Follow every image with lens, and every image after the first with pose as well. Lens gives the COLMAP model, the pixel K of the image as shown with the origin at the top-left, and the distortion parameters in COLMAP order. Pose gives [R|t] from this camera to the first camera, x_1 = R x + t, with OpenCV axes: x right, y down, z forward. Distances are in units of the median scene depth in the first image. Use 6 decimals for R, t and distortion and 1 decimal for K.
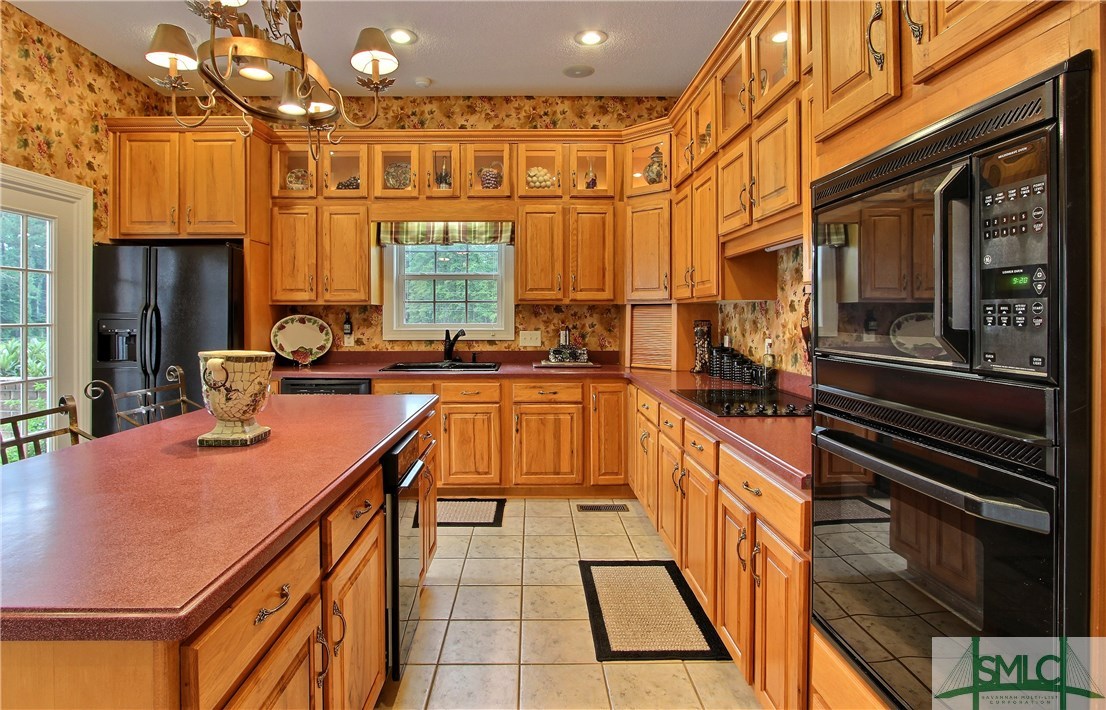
lens RADIAL K [[672.4, 0, 549.6], [0, 672.4, 318.4], [0, 0, 1]] dist [-0.002843, 0.001114]
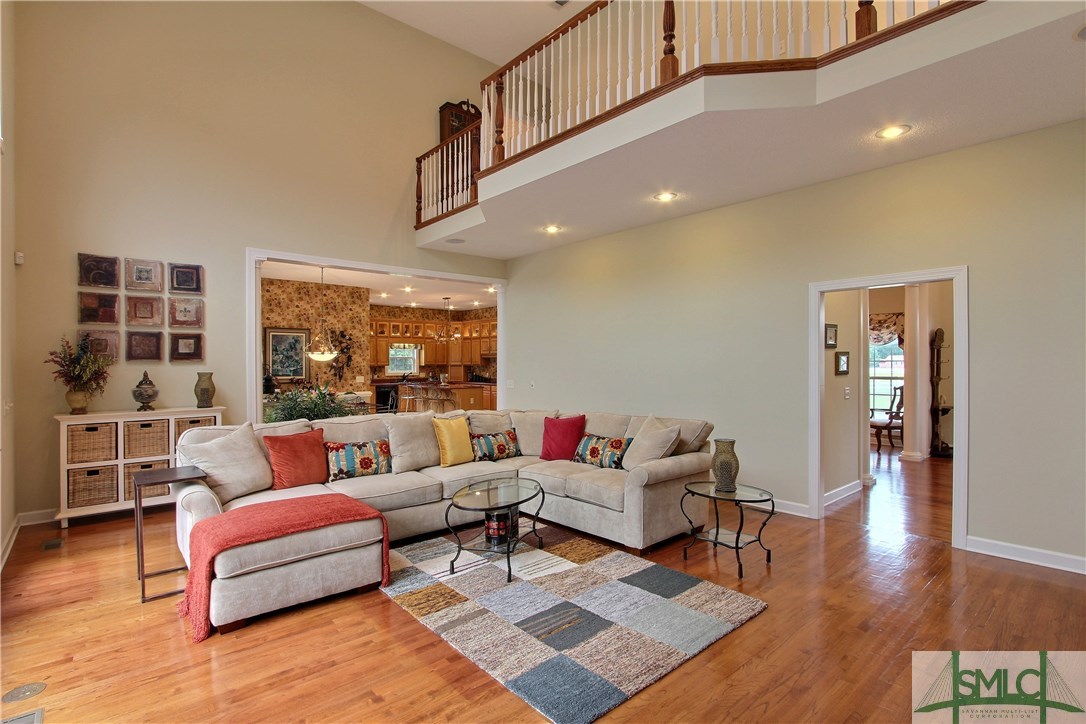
lens RADIAL K [[510.8, 0, 543.0], [0, 510.8, 362.0], [0, 0, 1]] dist [0.000506, -0.000130]
pose [[0.762222, -0.000932, 0.647315, -1.373969], [0.001241, 0.999999, -0.000022, -0.040424], [-0.647314, 0.000820, 0.762223, -1.603524]]
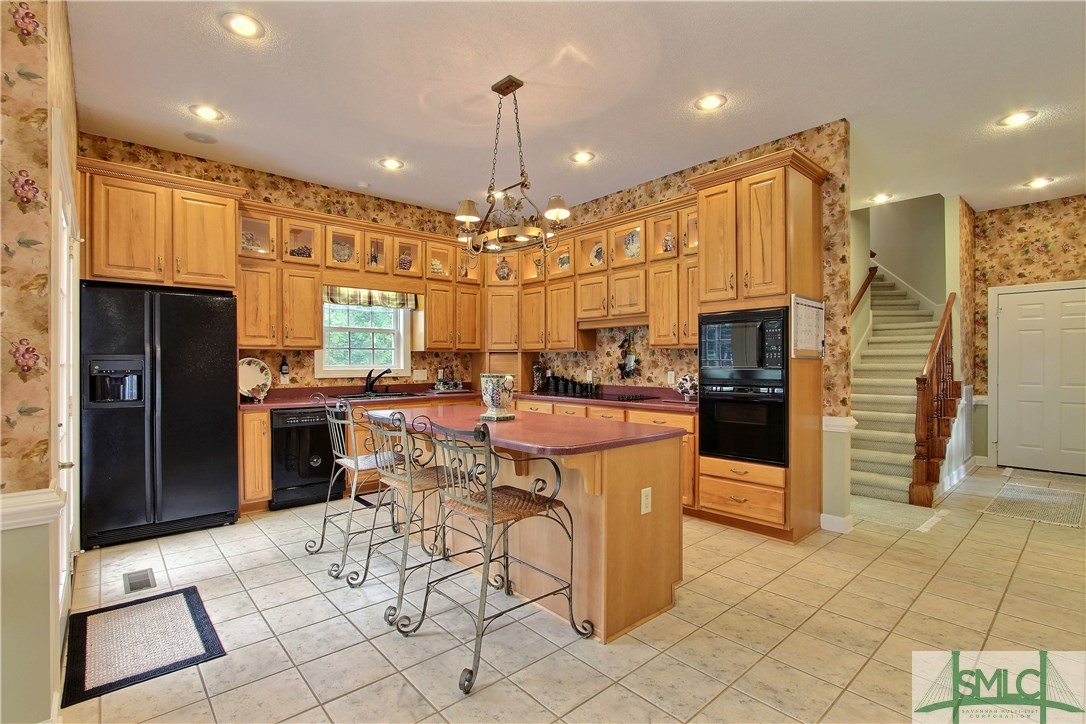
lens RADIAL K [[510.8, 0, 543.0], [0, 510.8, 362.0], [0, 0, 1]] dist [0.000506, -0.000130]
pose [[0.762586, -0.000054, 0.646887, -0.550991], [-0.002149, 0.999994, 0.002617, -0.001493], [-0.646884, -0.003386, 0.762581, -0.006592]]
